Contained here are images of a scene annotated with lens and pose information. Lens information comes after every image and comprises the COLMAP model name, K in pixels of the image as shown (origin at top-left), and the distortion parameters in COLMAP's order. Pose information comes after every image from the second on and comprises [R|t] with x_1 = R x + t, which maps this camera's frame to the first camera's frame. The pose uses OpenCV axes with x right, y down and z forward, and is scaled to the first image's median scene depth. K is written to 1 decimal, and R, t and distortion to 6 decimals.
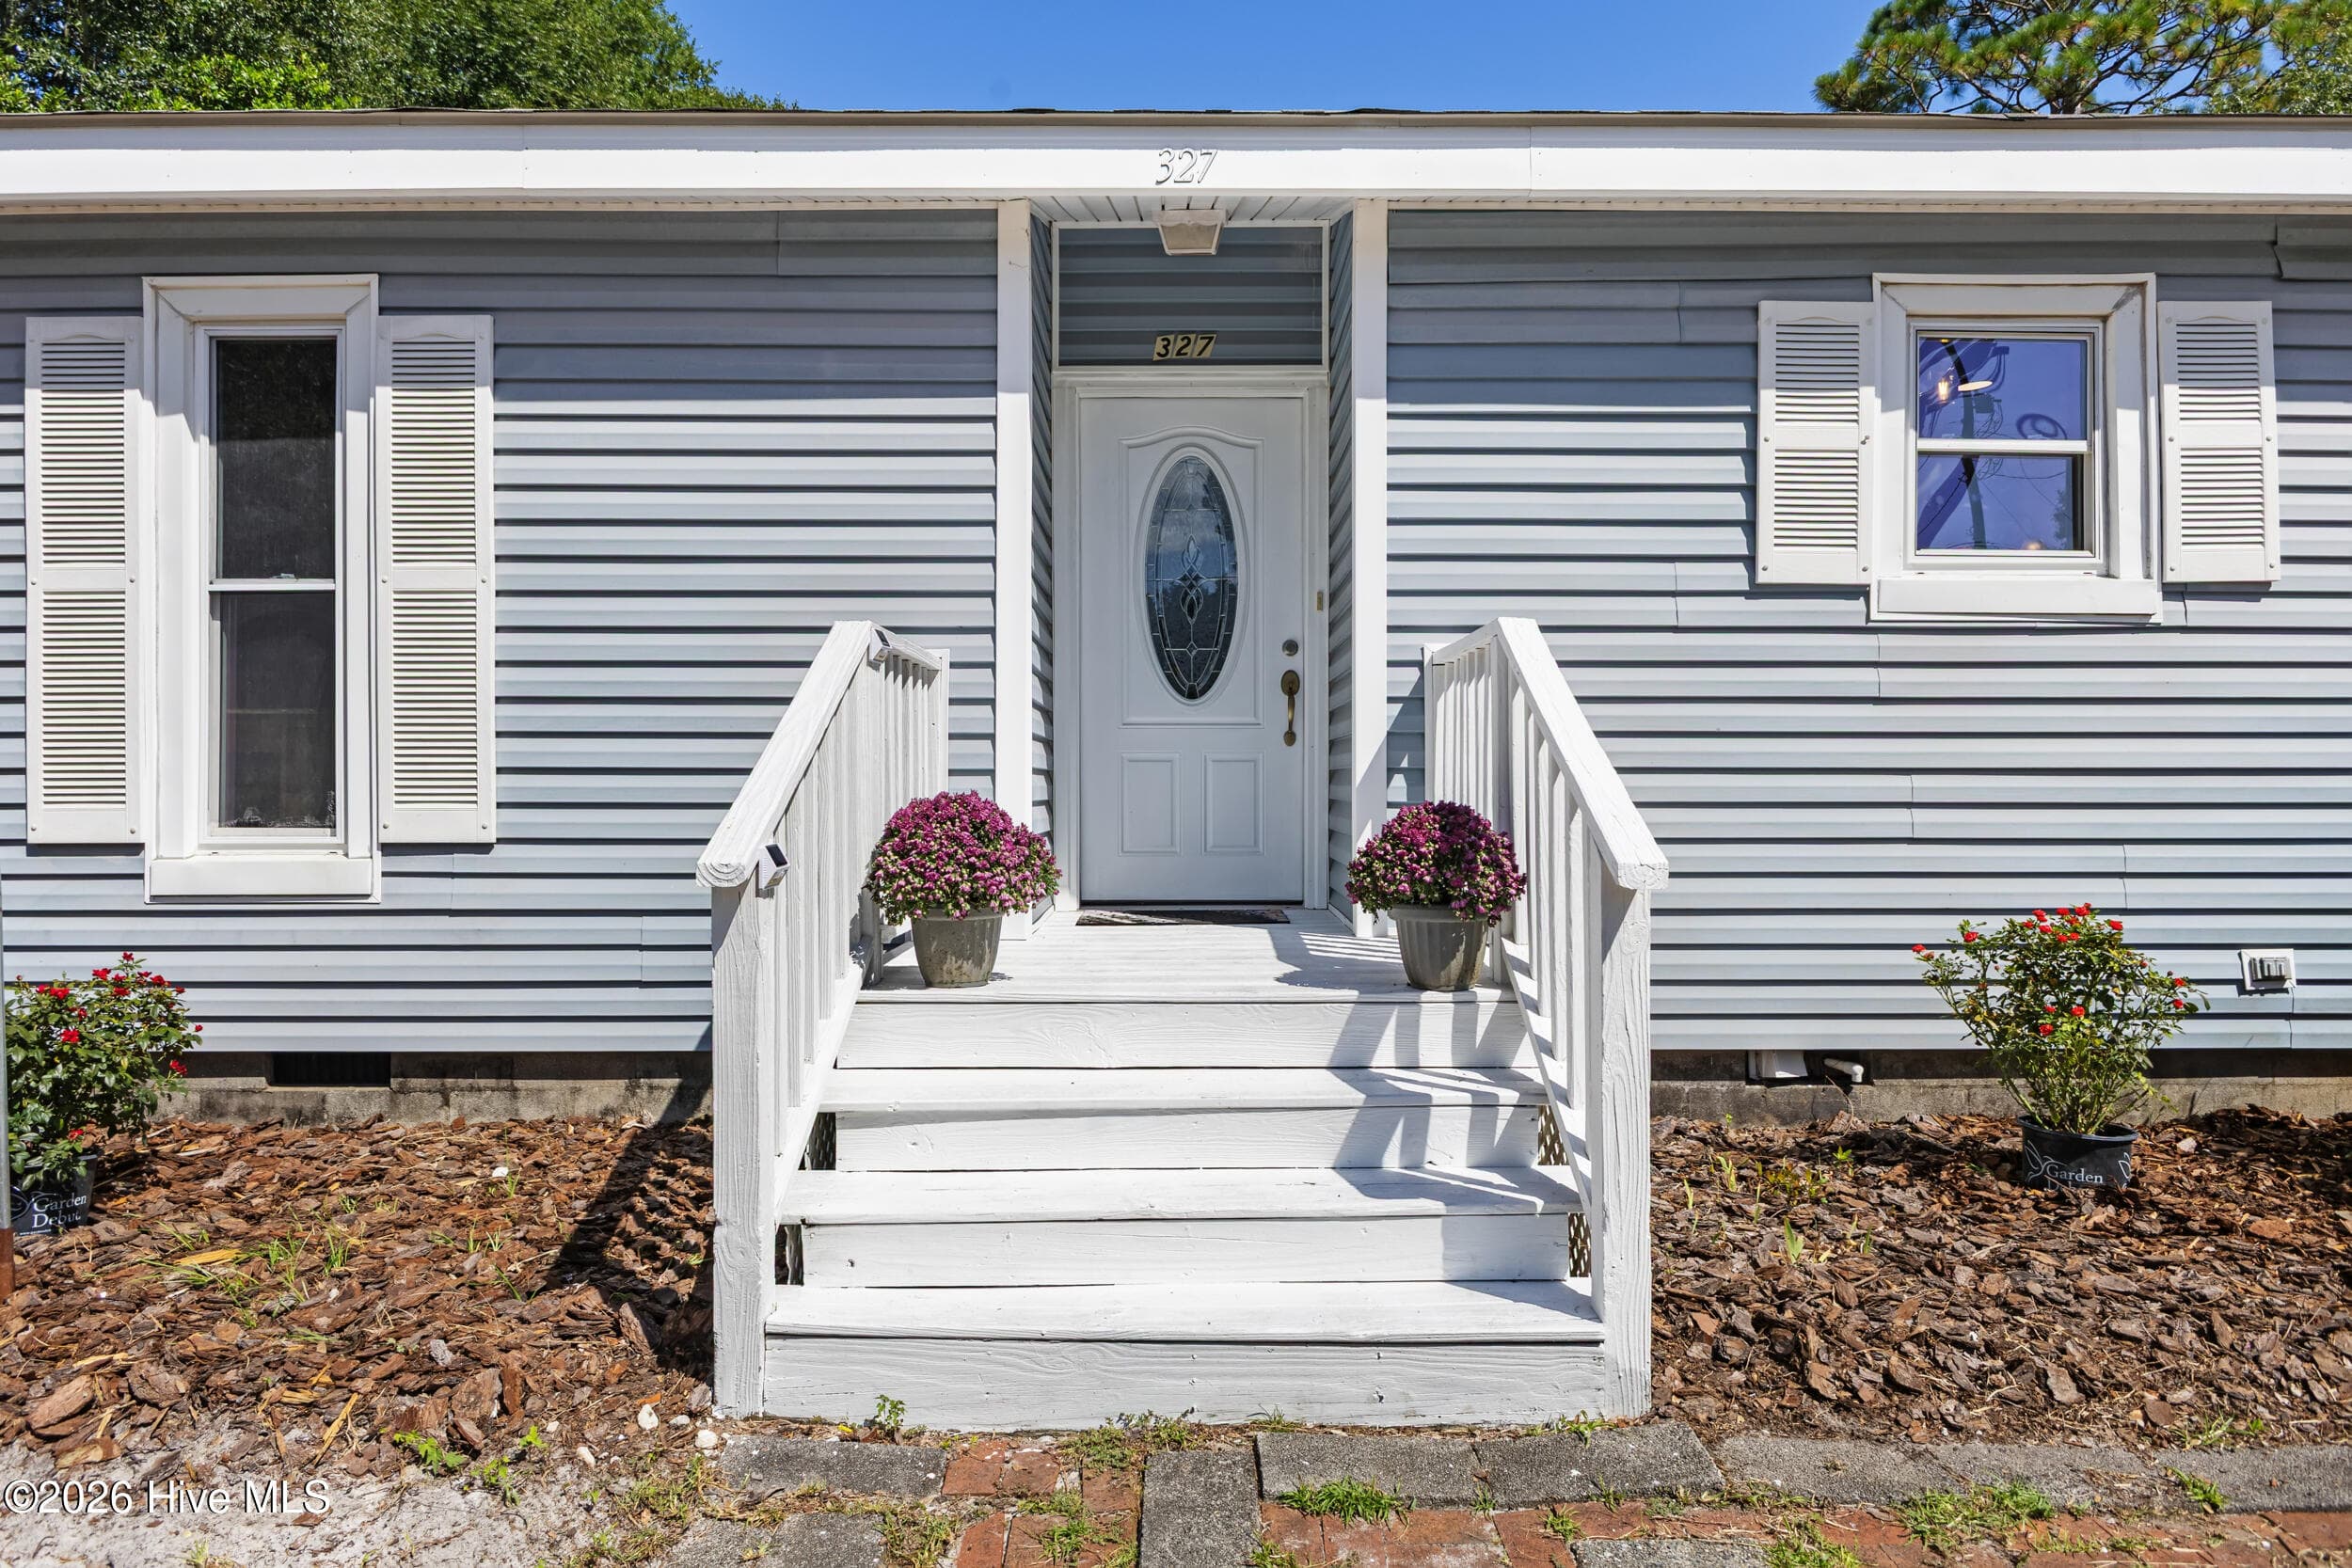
lens RADIAL K [[1526.2, 0, 1176.0], [0, 1526.2, 784.0], [0, 0, 1]] dist [-0.008723, -0.003759]
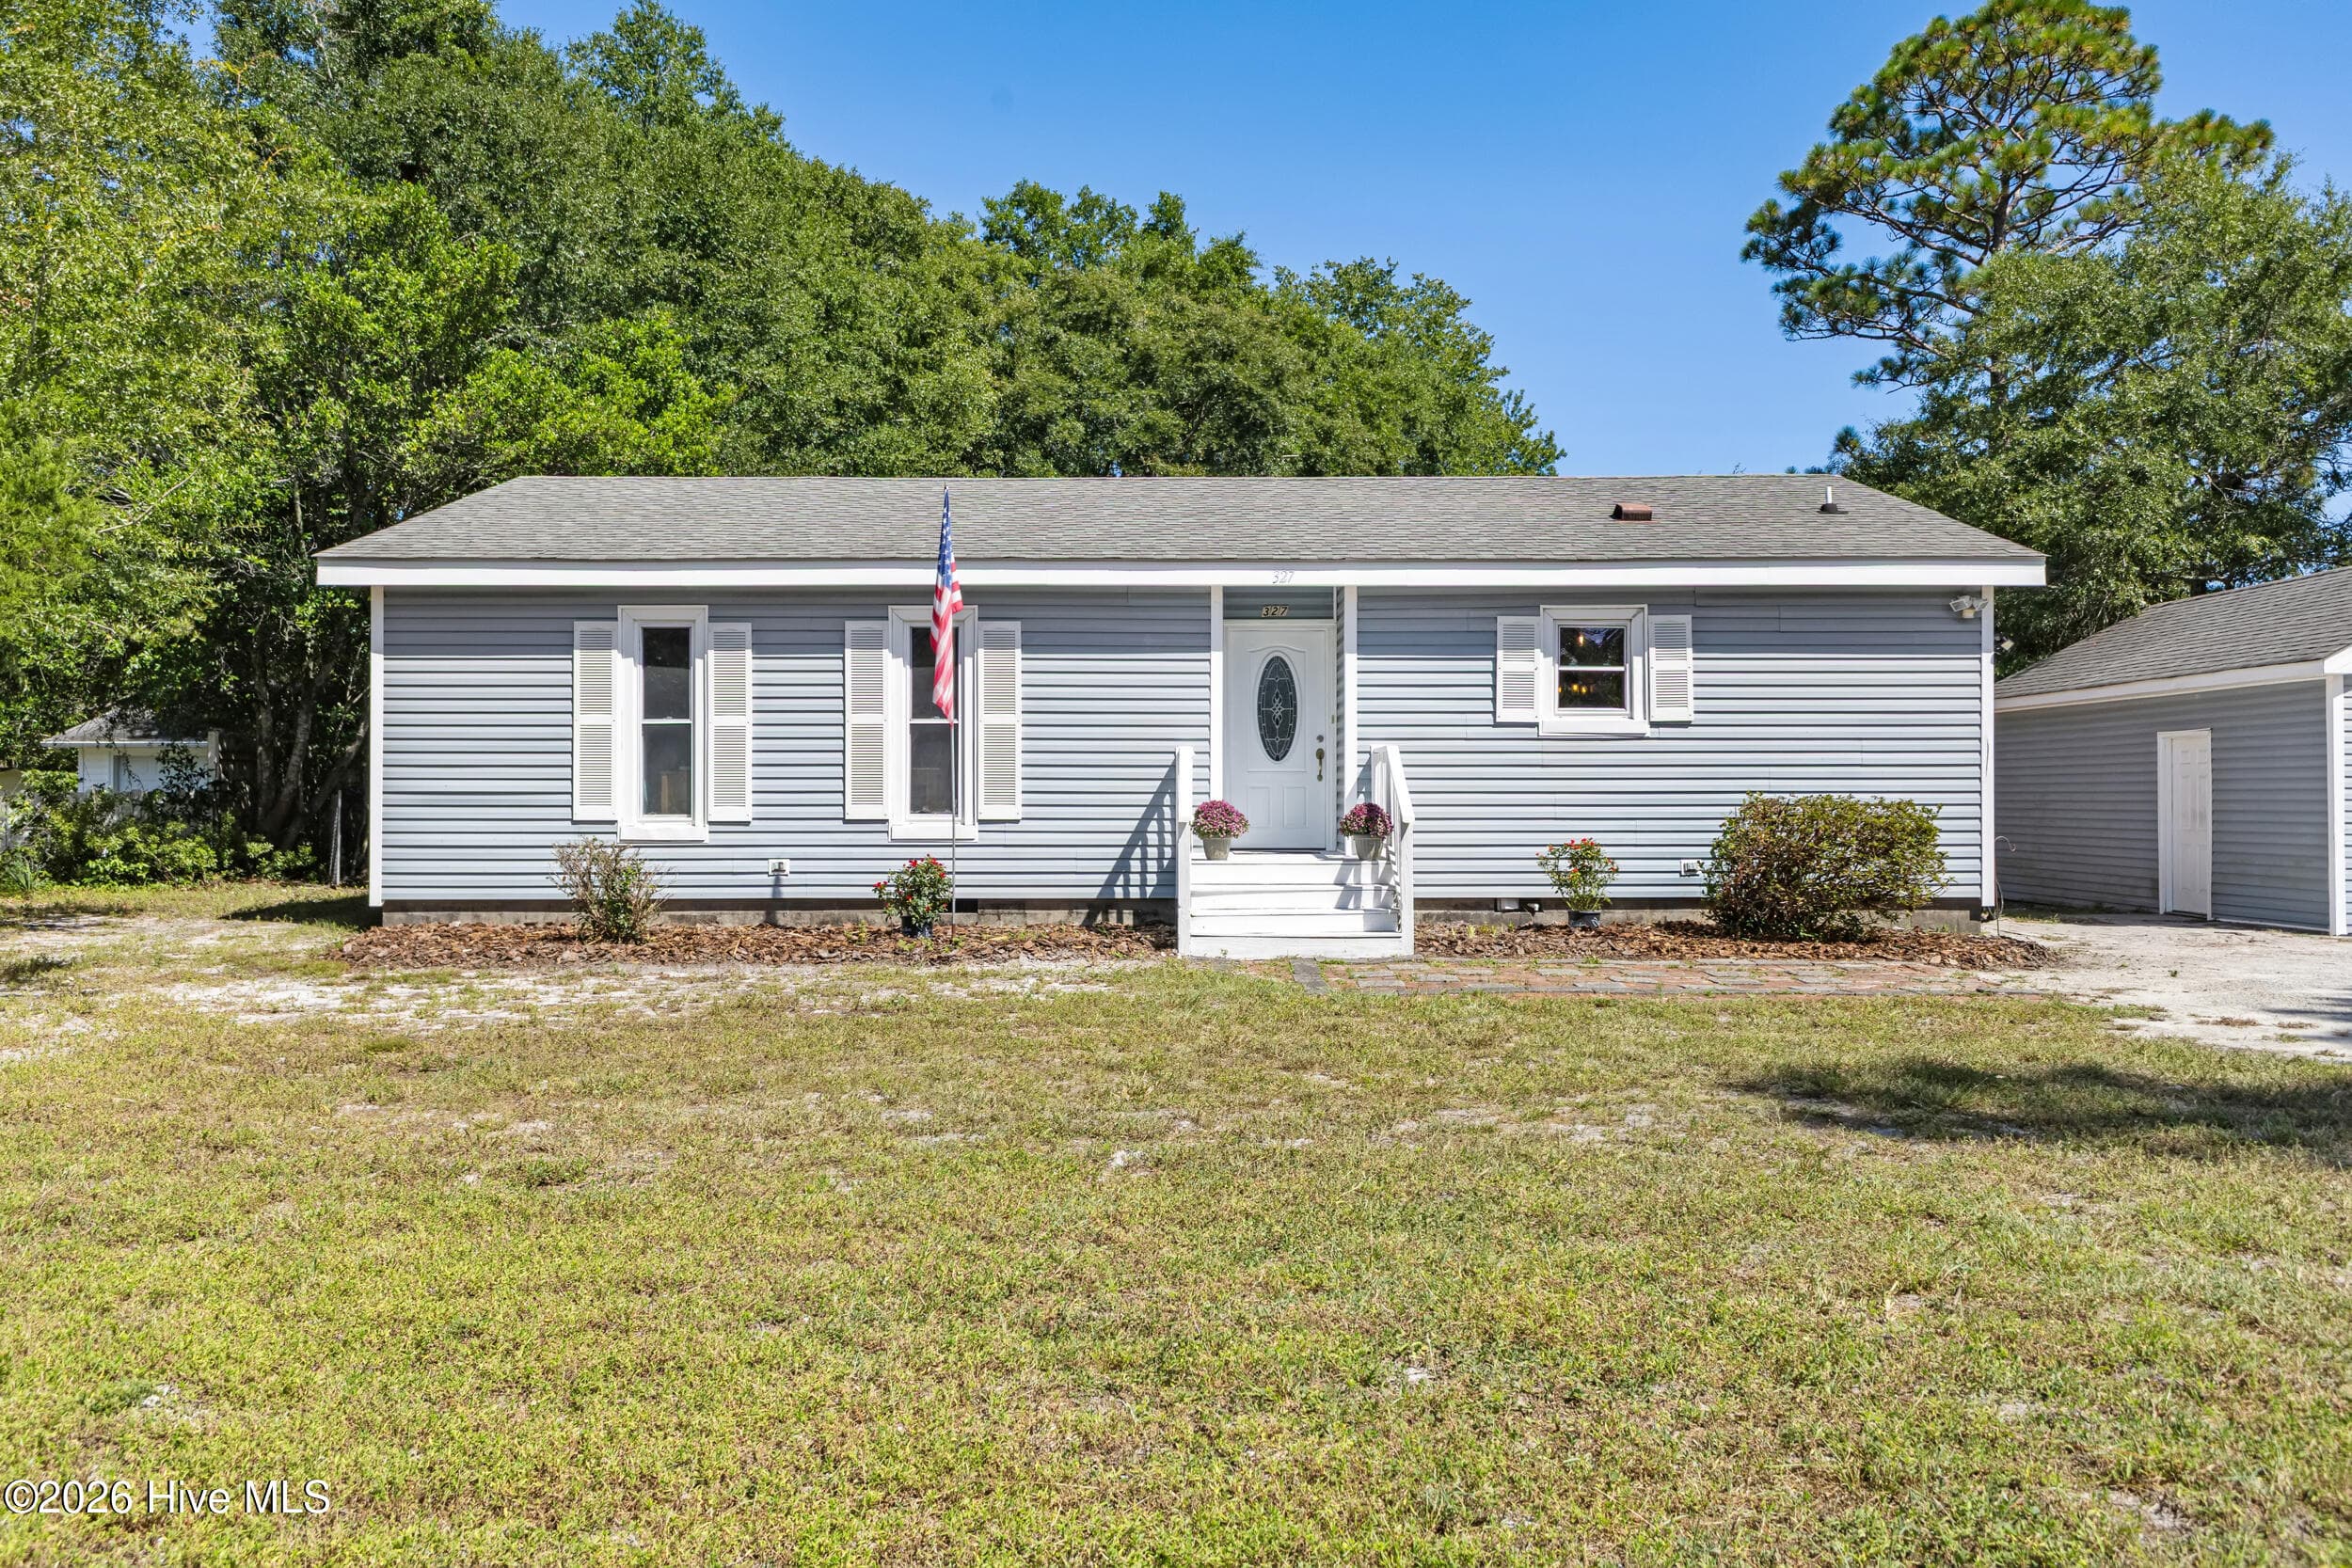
lens RADIAL K [[1758.8, 0, 1176.0], [0, 1758.8, 784.0], [0, 0, 1]] dist [0.003774, -0.006456]
pose [[0.999999, 0.000248, -0.001637, -0.172931], [-0.000257, 0.999985, -0.005500, -0.006146], [0.001635, 0.005501, 0.999984, -2.072454]]
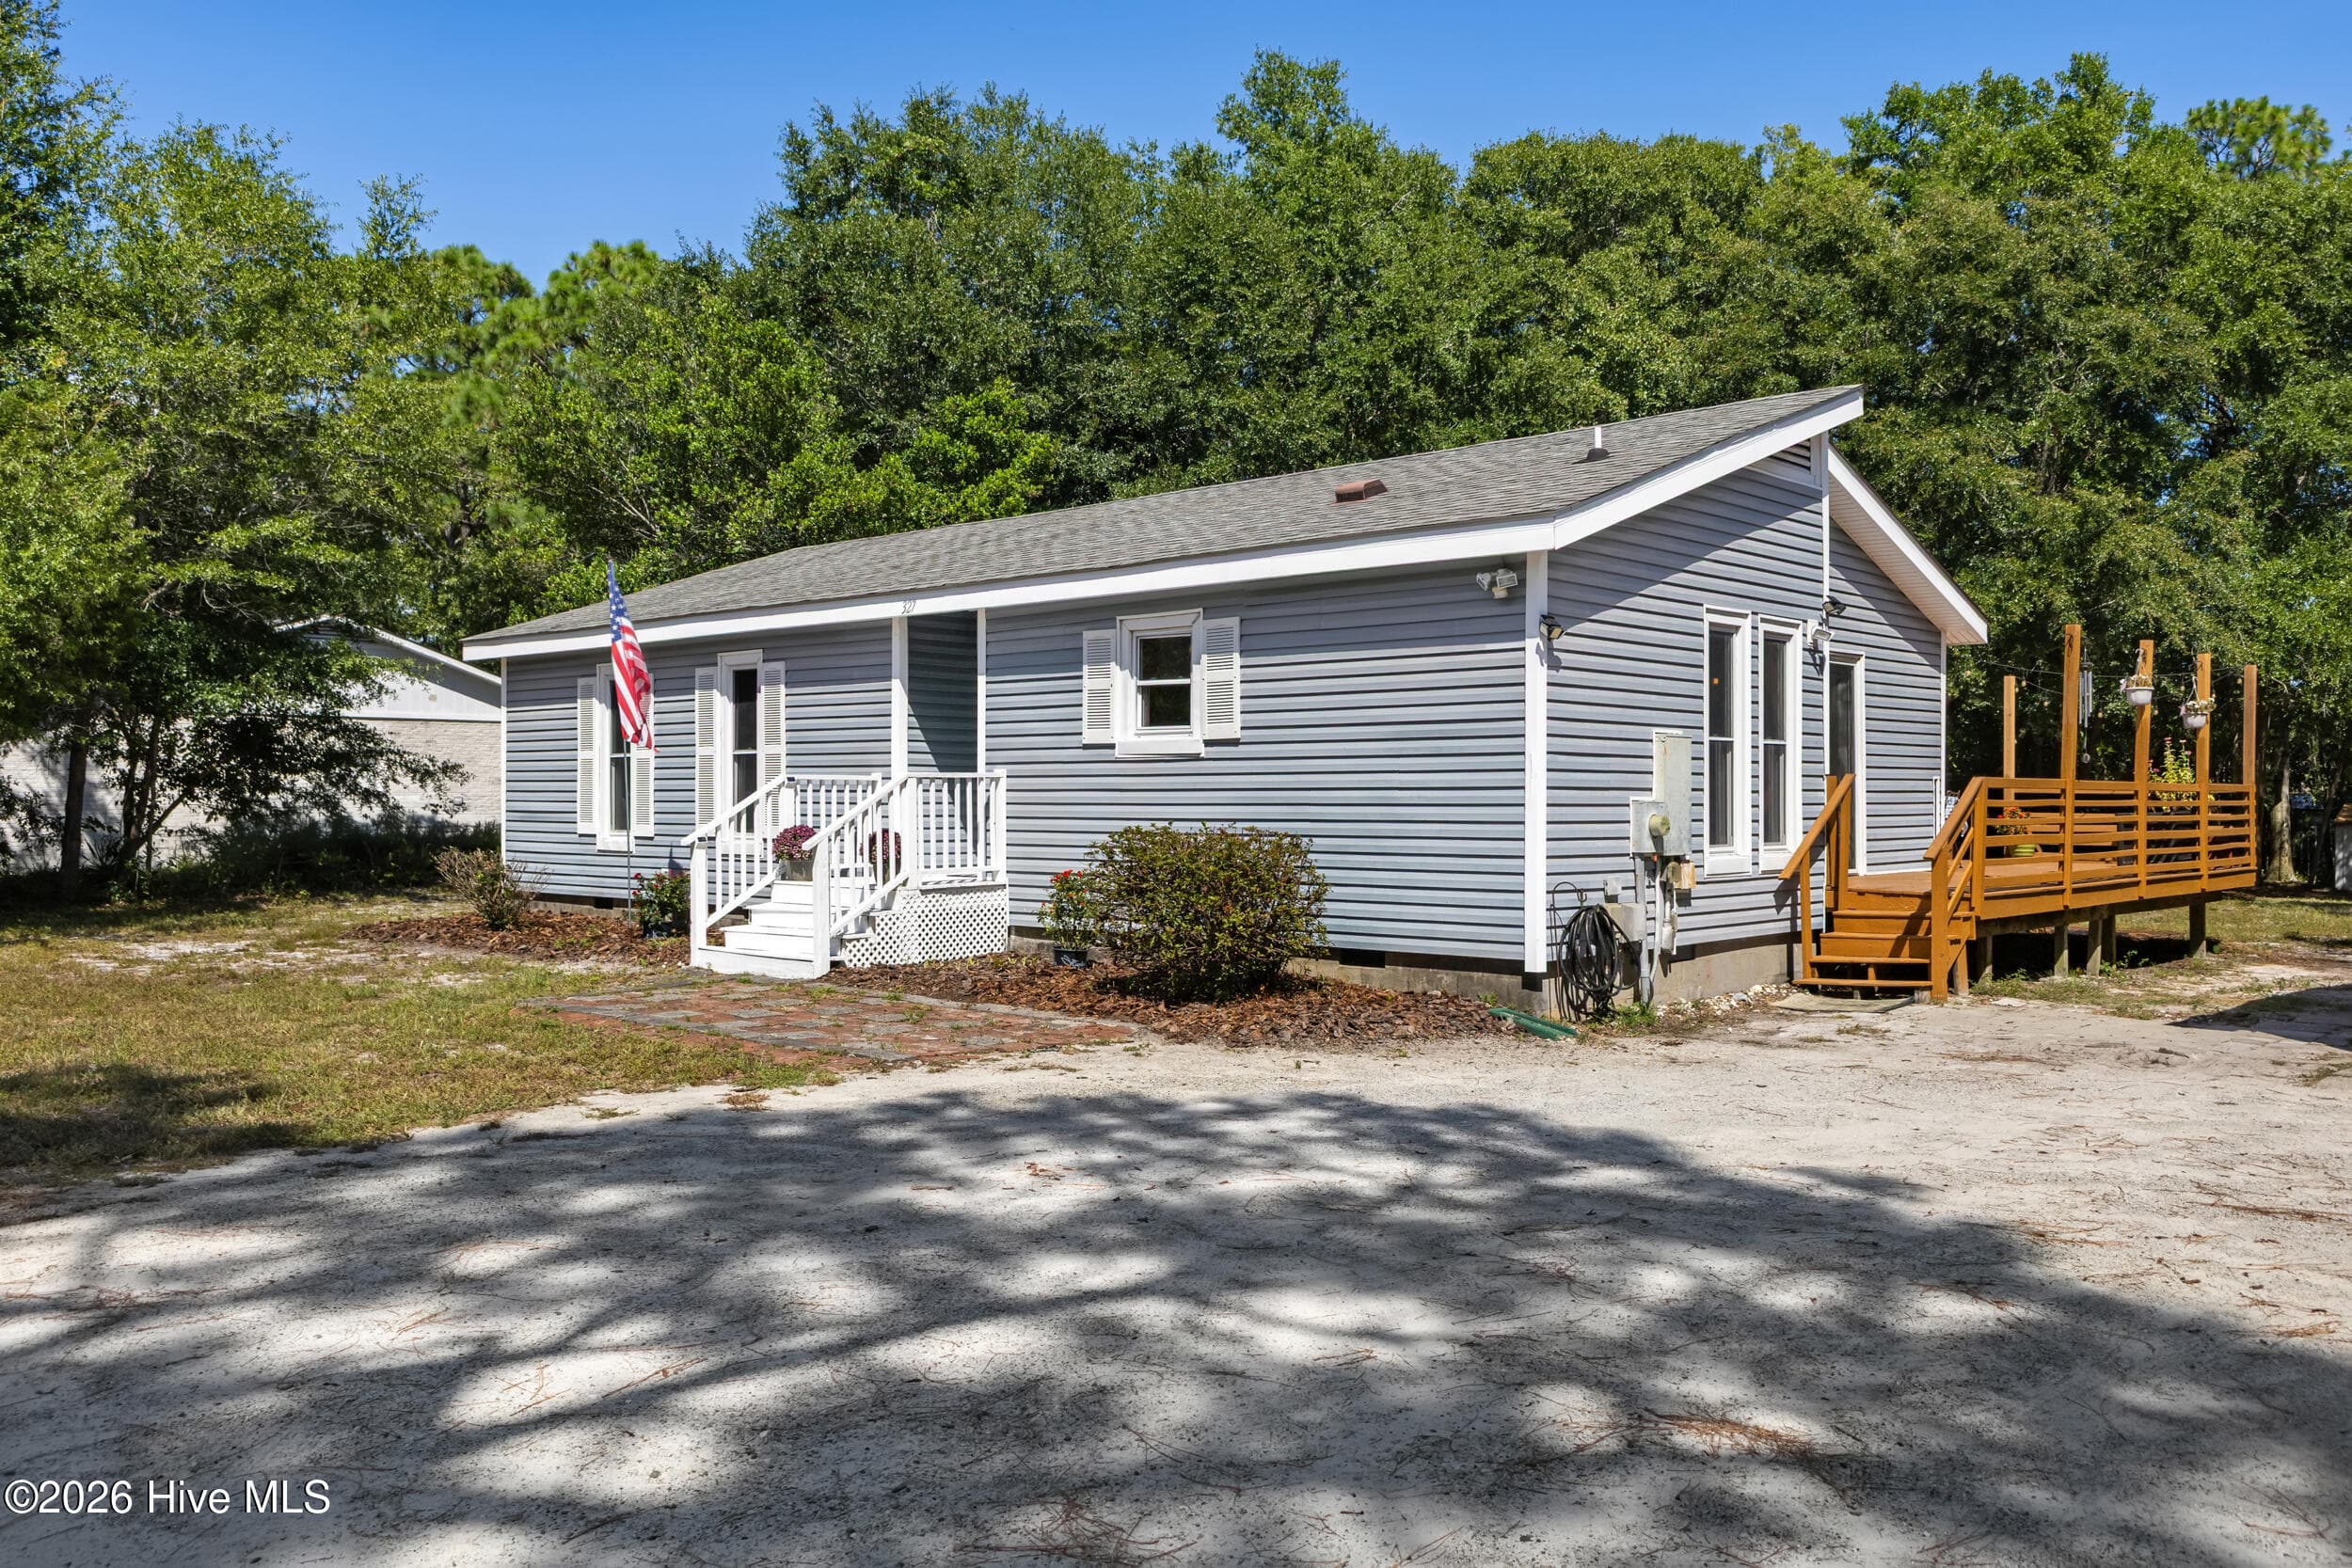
lens RADIAL K [[1857.8, 0, 1176.0], [0, 1857.8, 784.0], [0, 0, 1]] dist [0.025622, -0.034899]
pose [[0.733276, -0.003513, -0.679923, 2.565570], [-0.004277, 0.999943, -0.009779, -0.035967], [0.679918, 0.010079, 0.733219, -1.129926]]
